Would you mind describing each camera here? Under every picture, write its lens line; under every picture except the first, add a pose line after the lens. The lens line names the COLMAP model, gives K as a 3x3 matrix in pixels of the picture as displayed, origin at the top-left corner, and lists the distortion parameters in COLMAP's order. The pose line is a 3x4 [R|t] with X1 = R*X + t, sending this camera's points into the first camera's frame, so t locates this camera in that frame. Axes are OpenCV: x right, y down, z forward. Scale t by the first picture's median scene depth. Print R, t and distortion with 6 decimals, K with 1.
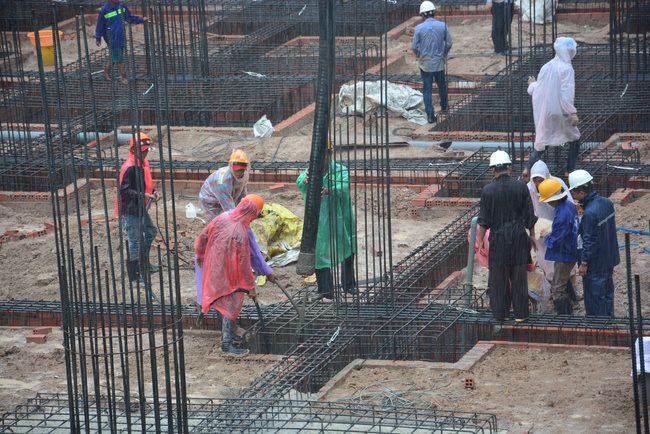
lens RADIAL K [[2960.0, 0, 325.0], [0, 2960.0, 217.0], [0, 0, 1]] dist [1.944945, 0.568248]
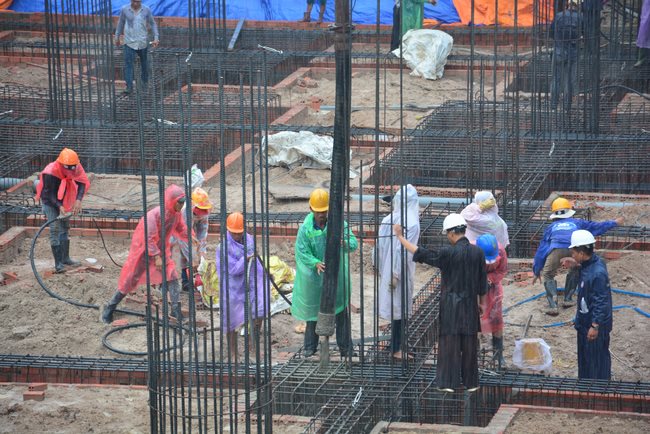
lens RADIAL K [[2960.0, 0, 325.0], [0, 2960.0, 217.0], [0, 0, 1]] dist [1.944945, 0.568248]
pose [[0.993657, 0.019990, 0.110661, -0.115378], [-0.018250, 0.999694, -0.016720, -0.002027], [-0.110961, 0.014594, 0.993718, 0.035826]]
